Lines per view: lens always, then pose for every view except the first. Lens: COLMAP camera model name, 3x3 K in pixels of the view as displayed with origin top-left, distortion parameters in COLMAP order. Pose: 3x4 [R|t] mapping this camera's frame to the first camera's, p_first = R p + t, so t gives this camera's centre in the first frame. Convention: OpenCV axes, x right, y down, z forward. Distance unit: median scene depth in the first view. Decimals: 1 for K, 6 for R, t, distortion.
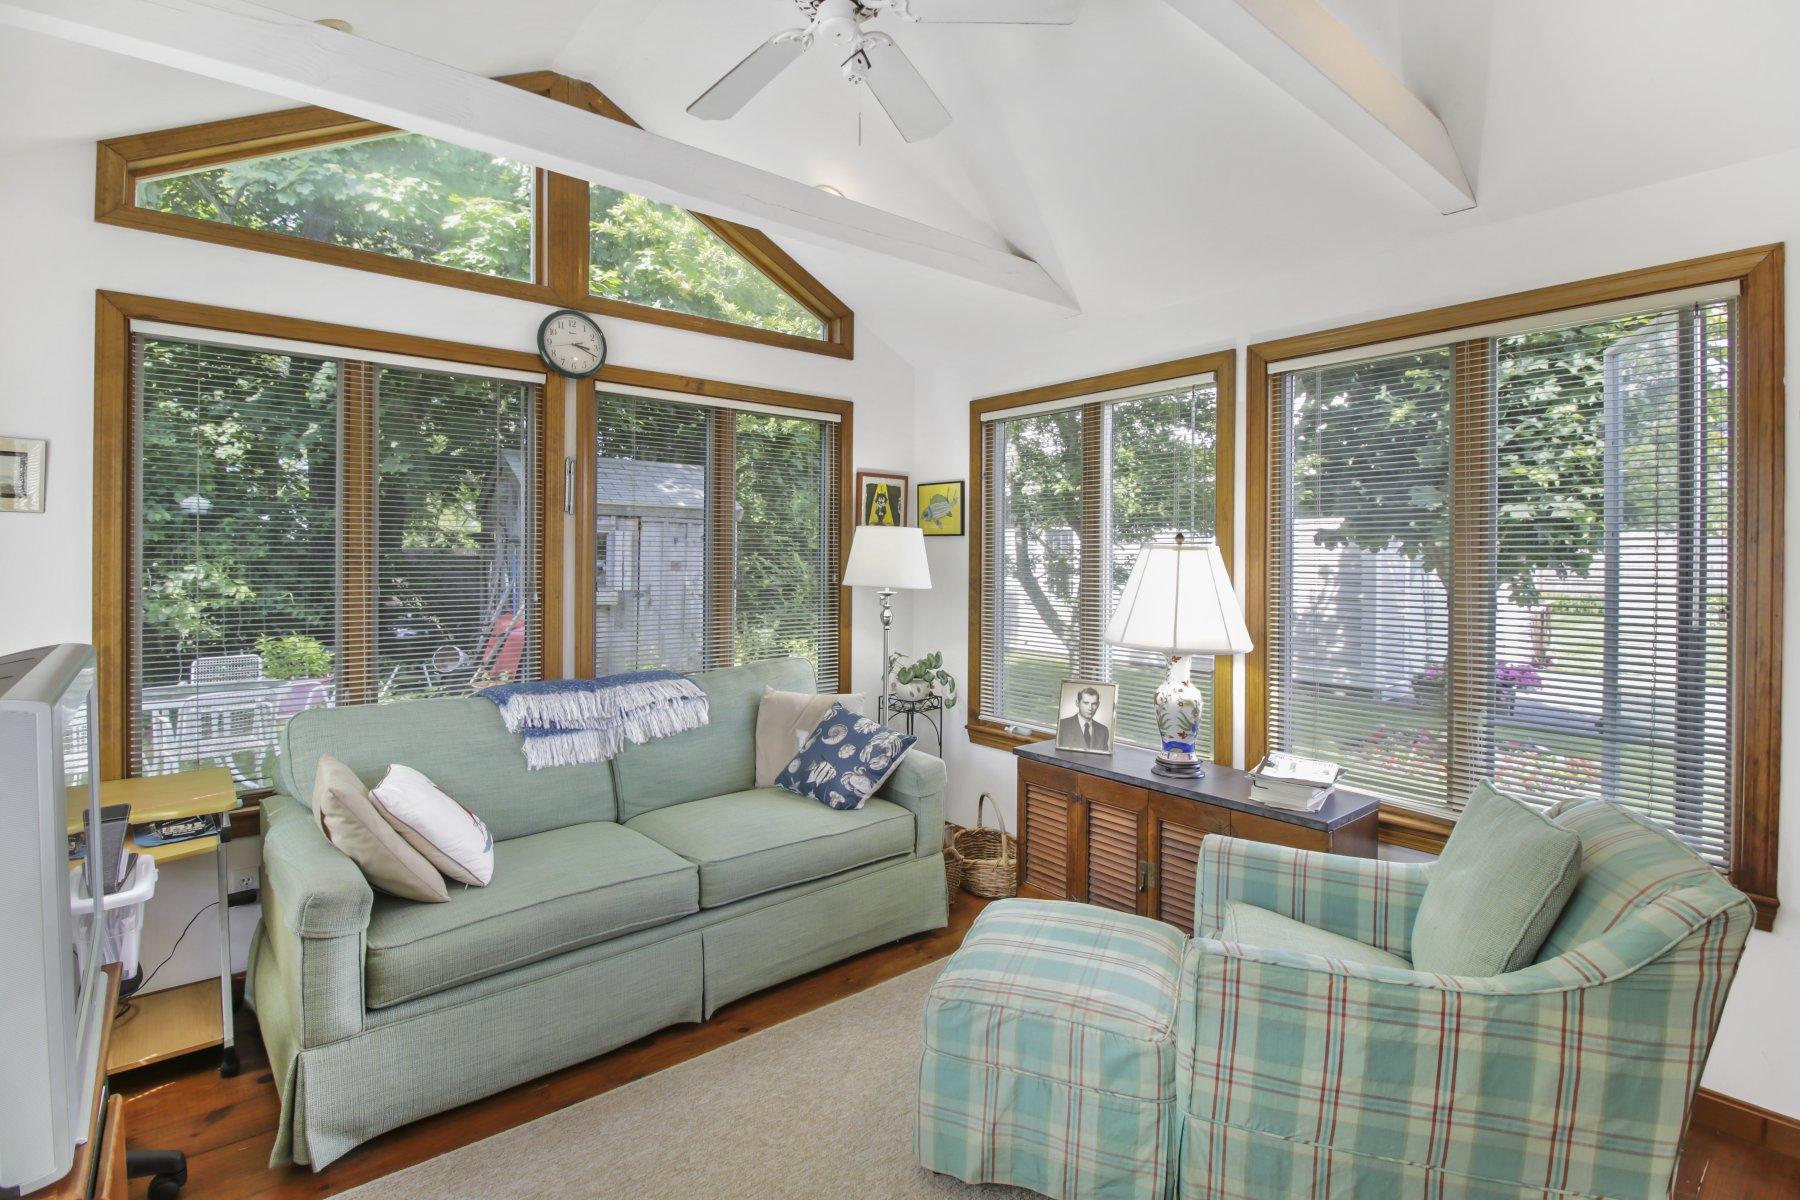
lens RADIAL K [[845.5, 0, 862.4], [0, 845.5, 573.4], [0, 0, 1]] dist [-0.018071, -0.000662]
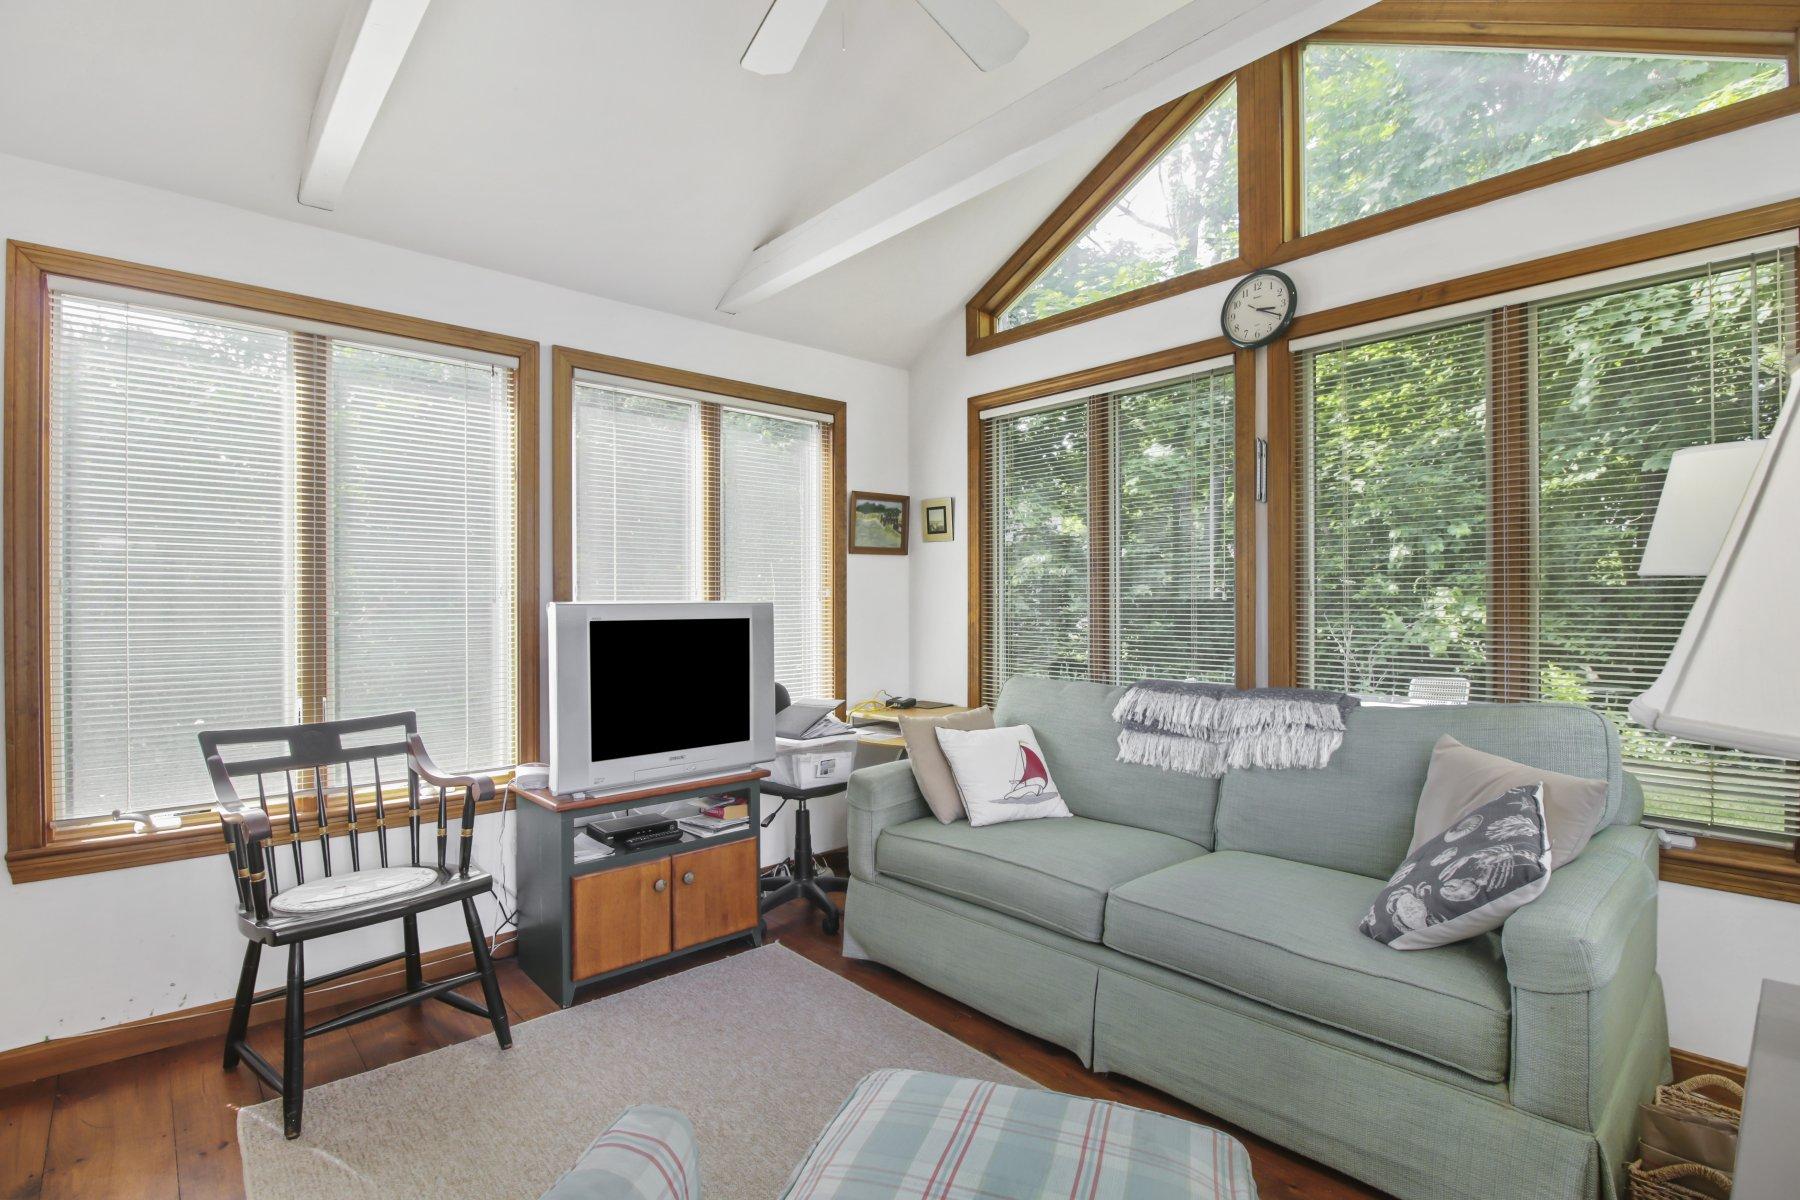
lens RADIAL K [[845.5, 0, 899.8], [0, 845.5, 601.4], [0, 0, 1]] dist [-0.018071, -0.000662]
pose [[0.055473, -0.001461, -0.998459, 0.557424], [-0.009933, 0.999949, -0.002015, 0.042805], [0.998411, 0.010029, 0.055456, 0.625226]]
